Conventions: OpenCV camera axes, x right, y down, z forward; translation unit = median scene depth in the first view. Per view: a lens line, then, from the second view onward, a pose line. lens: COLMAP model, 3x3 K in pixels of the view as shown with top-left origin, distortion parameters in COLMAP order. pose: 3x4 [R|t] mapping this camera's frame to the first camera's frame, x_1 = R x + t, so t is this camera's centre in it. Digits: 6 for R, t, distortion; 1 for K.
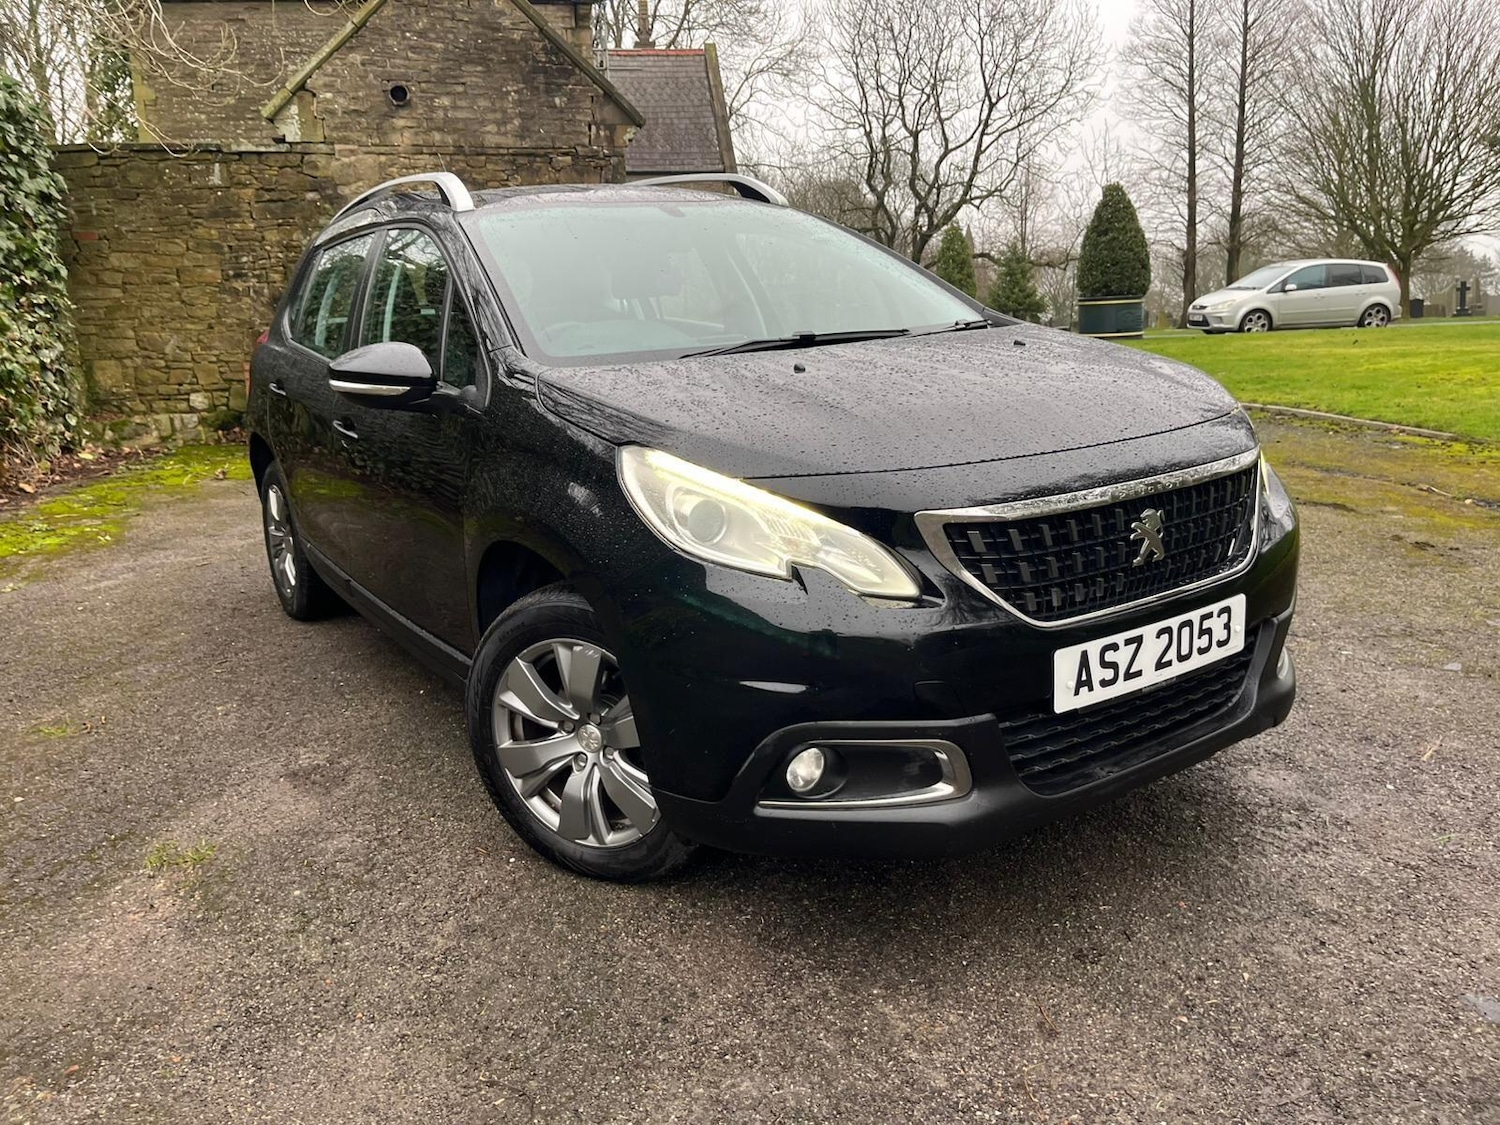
lens RADIAL K [[1132.4, 0, 746.8], [0, 1132.4, 559.6], [0, 0, 1]] dist [0.086338, -0.123992]
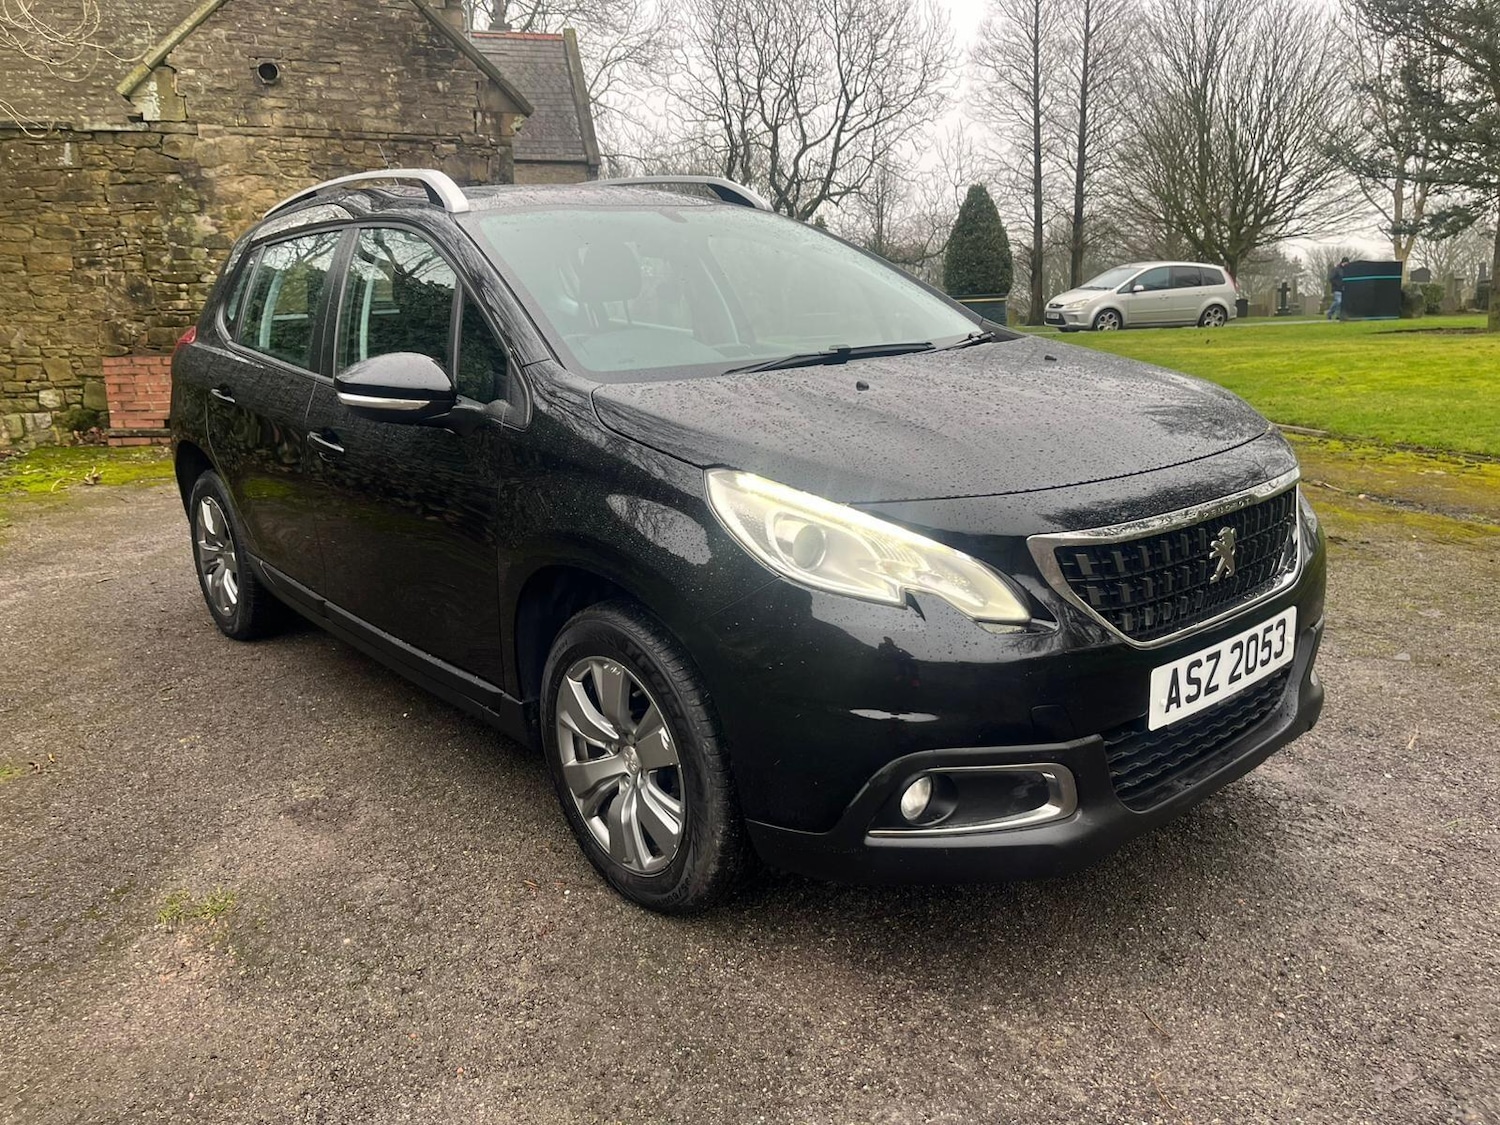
lens RADIAL K [[1131.0, 0, 750.8], [0, 1131.0, 574.3], [0, 0, 1]] dist [0.088297, -0.127482]
pose [[0.991441, -0.020414, 0.128948, -0.040745], [0.017982, 0.999638, 0.019998, -0.005255], [-0.129310, -0.017508, 0.991450, 0.006979]]
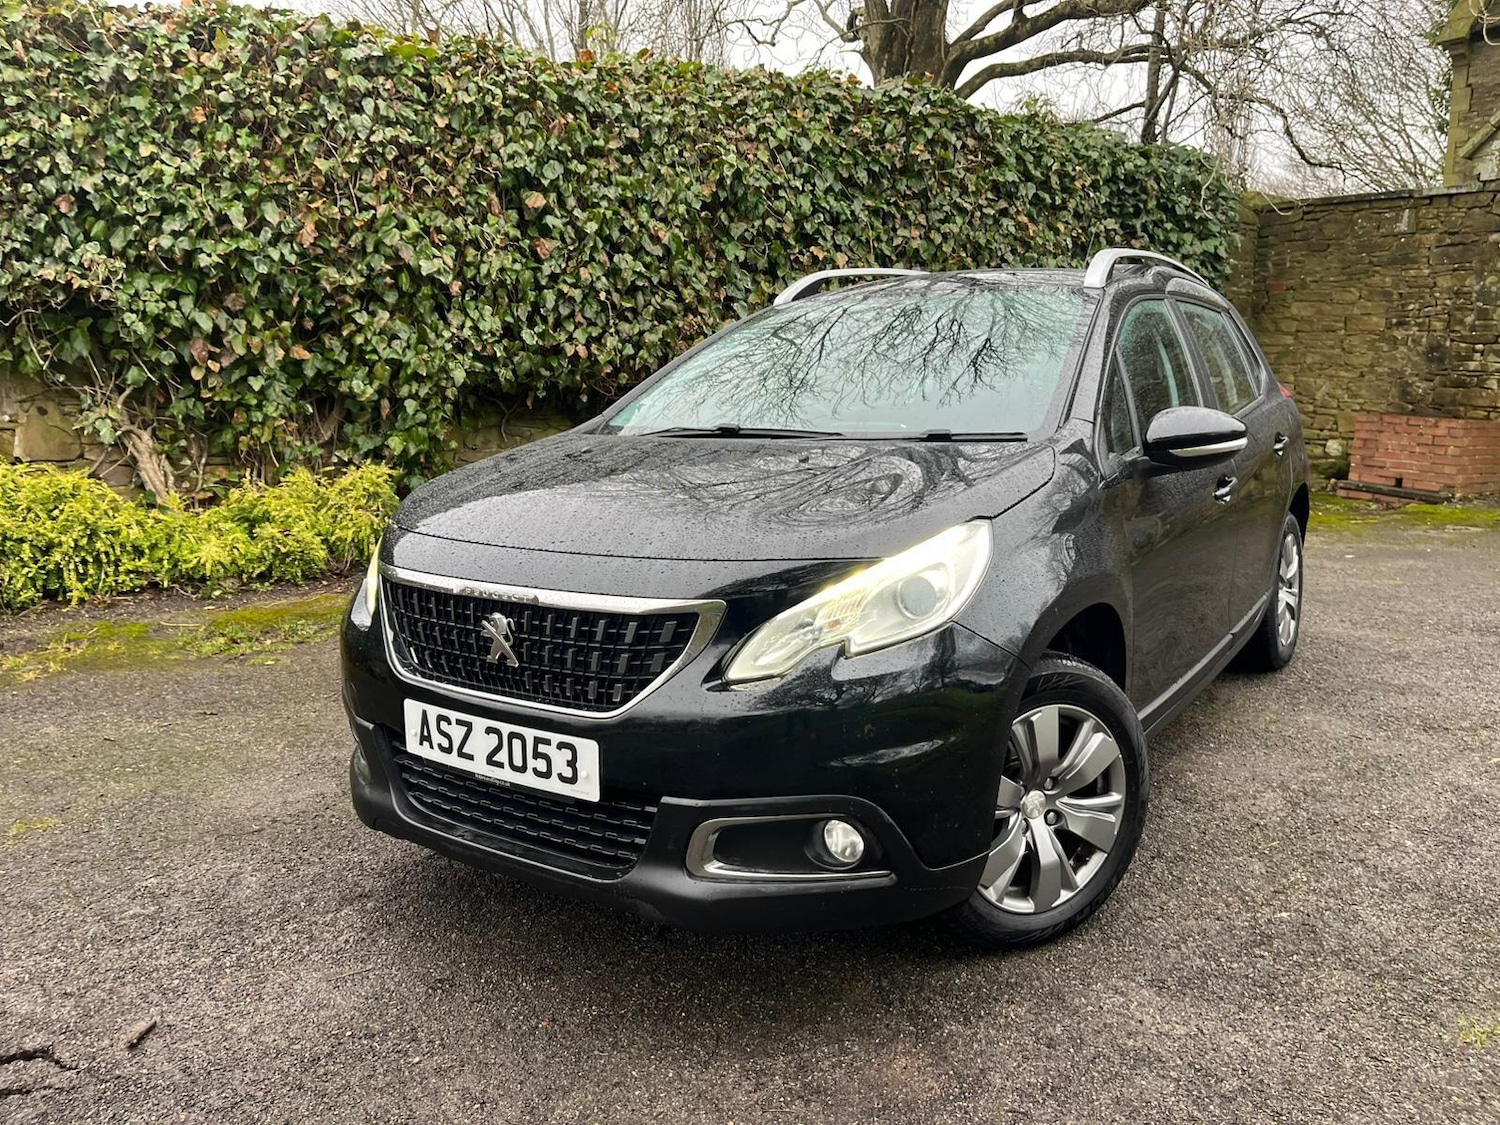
lens RADIAL K [[1131.0, 0, 750.8], [0, 1131.0, 574.3], [0, 0, 1]] dist [0.088297, -0.127482]
pose [[0.374772, 0.206850, -0.903747, 0.275081], [-0.217918, 0.967136, 0.130991, -0.053372], [0.901143, 0.147851, 0.407532, 0.152780]]
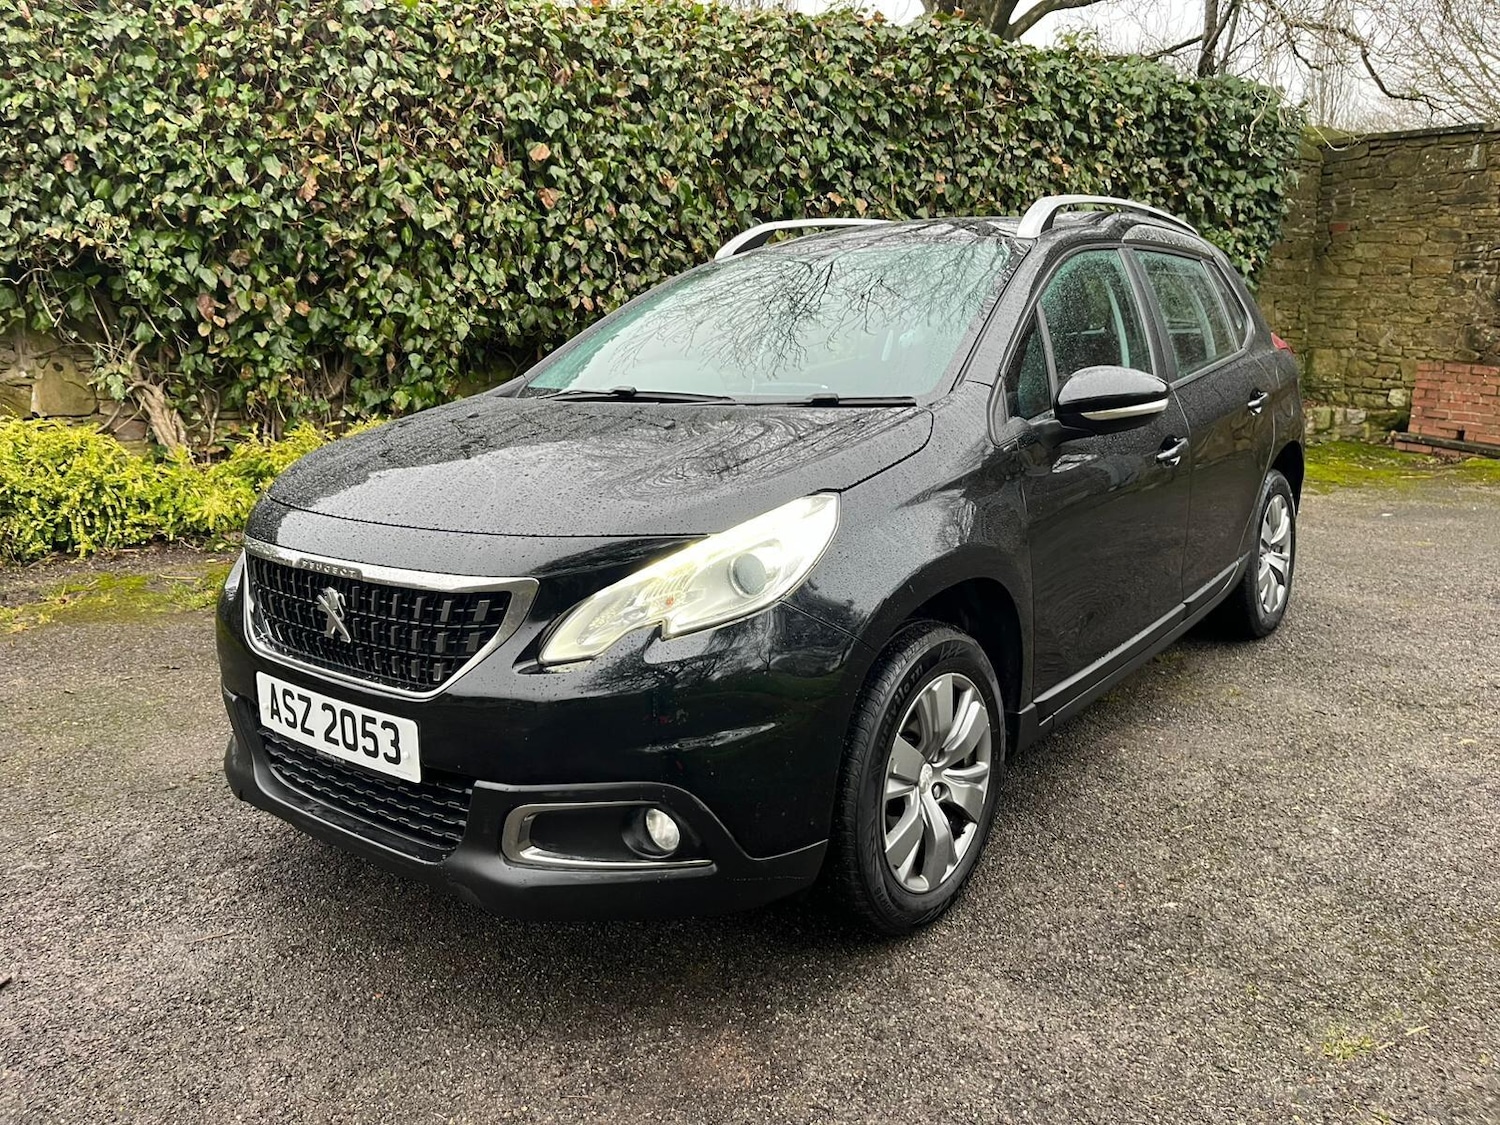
lens RADIAL K [[1132.0, 0, 750.0], [0, 1132.0, 559.8], [0, 0, 1]] dist [0.091259, -0.129335]
pose [[0.307178, 0.238891, -0.921180, 0.283240], [-0.213594, 0.960590, 0.177886, -0.066794], [0.927372, 0.142116, 0.346098, 0.197894]]
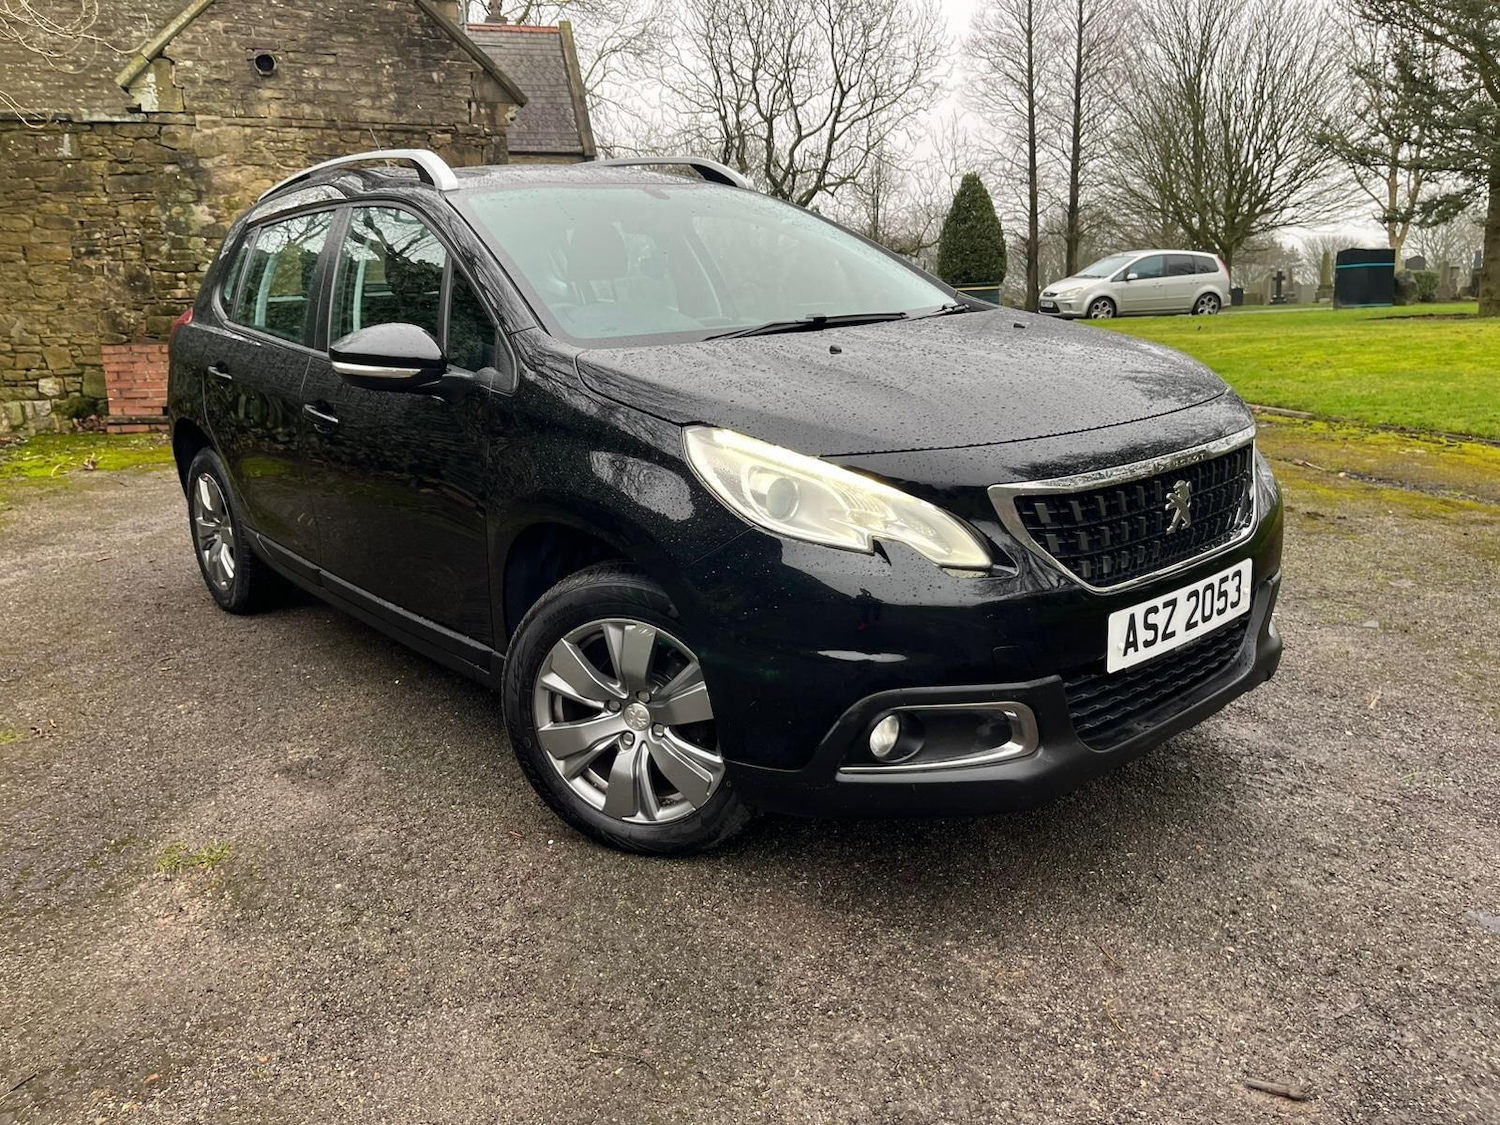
lens RADIAL K [[1132.4, 0, 746.8], [0, 1132.4, 559.6], [0, 0, 1]] dist [0.086338, -0.123992]
pose [[0.991622, -0.022918, 0.127128, -0.037431], [0.021259, 0.999670, 0.014397, 0.001125], [-0.127416, -0.011573, 0.991782, -0.002817]]
